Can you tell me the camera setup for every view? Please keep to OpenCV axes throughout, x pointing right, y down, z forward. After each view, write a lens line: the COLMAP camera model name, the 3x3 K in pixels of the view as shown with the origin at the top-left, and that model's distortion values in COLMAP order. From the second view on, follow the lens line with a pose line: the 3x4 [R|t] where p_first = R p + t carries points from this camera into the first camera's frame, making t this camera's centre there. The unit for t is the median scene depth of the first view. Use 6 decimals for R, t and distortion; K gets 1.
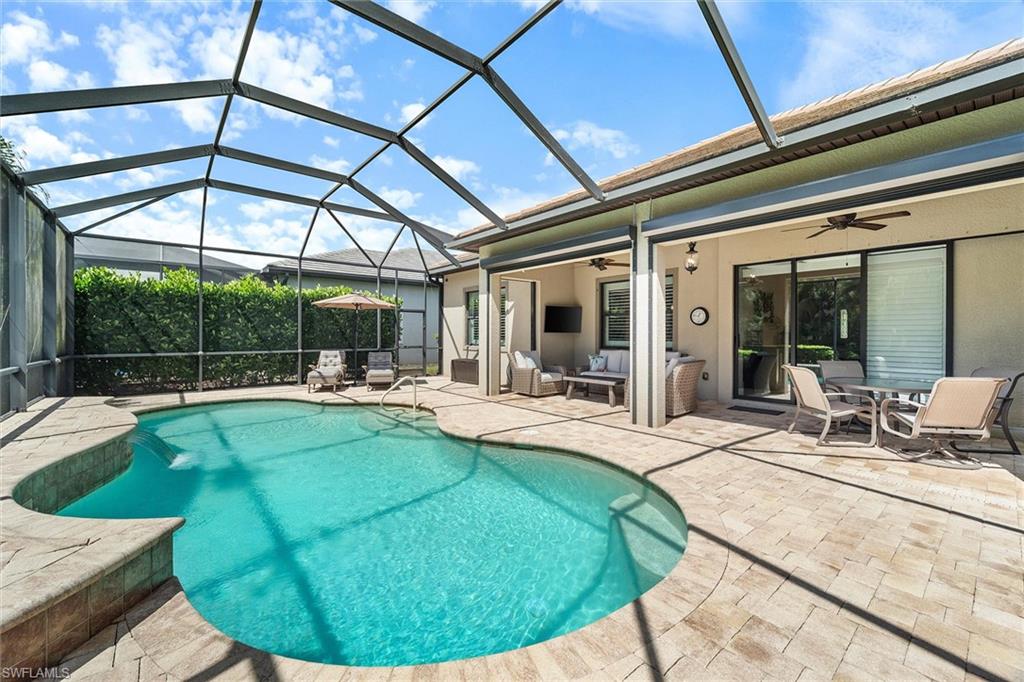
lens RADIAL K [[415.8, 0, 506.1], [0, 415.8, 334.5], [0, 0, 1]] dist [0.002638, 0.000259]
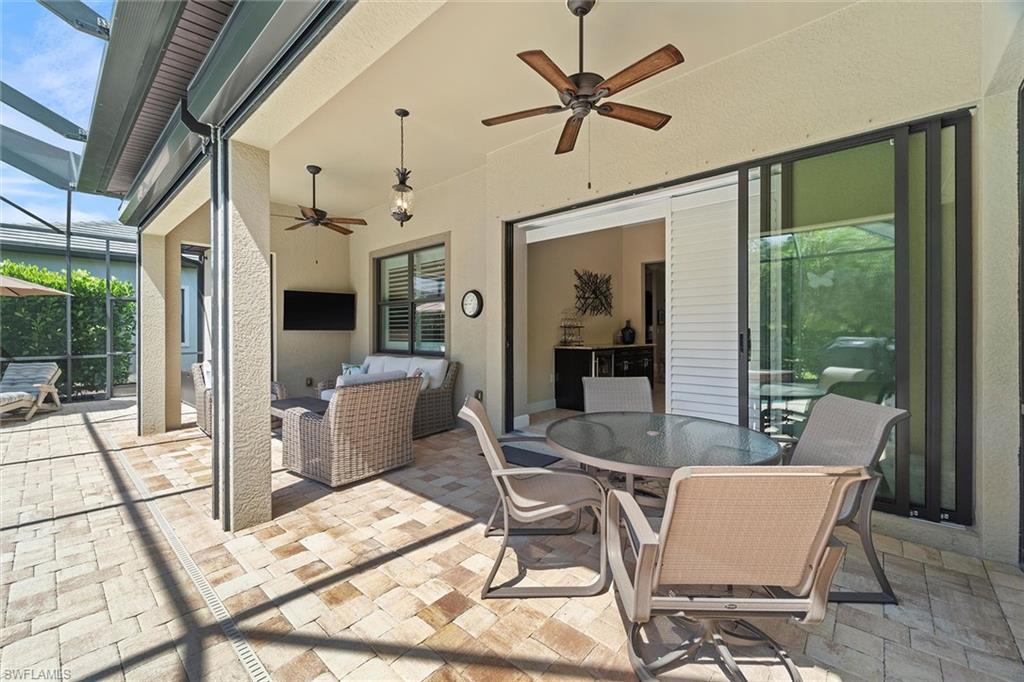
lens RADIAL K [[415.8, 0, 506.1], [0, 415.8, 334.5], [0, 0, 1]] dist [0.002638, 0.000259]
pose [[0.989412, -0.006056, 0.145007, 0.362754], [0.005499, 0.999976, 0.004244, 0.001478], [-0.145029, -0.003402, 0.989422, 0.297297]]
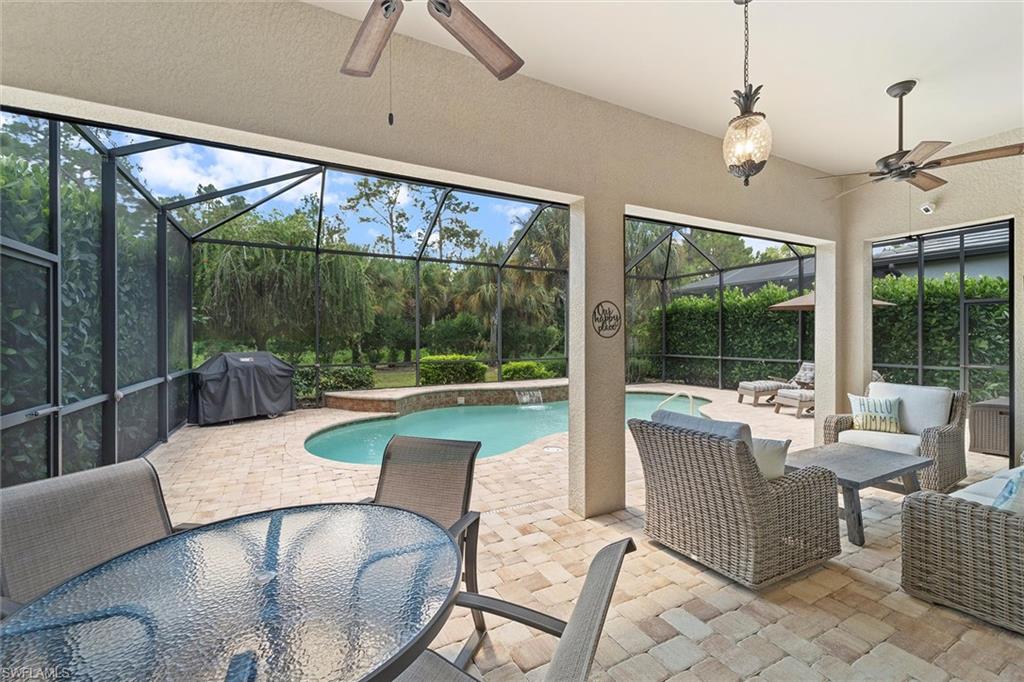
lens RADIAL K [[411.0, 0, 486.6], [0, 411.0, 337.4], [0, 0, 1]] dist [0.000534, 0.000030]
pose [[-0.227123, -0.000442, -0.973866, 0.593670], [0.003975, 0.999991, -0.001381, -0.014245], [0.973858, -0.004185, -0.227119, 0.624849]]
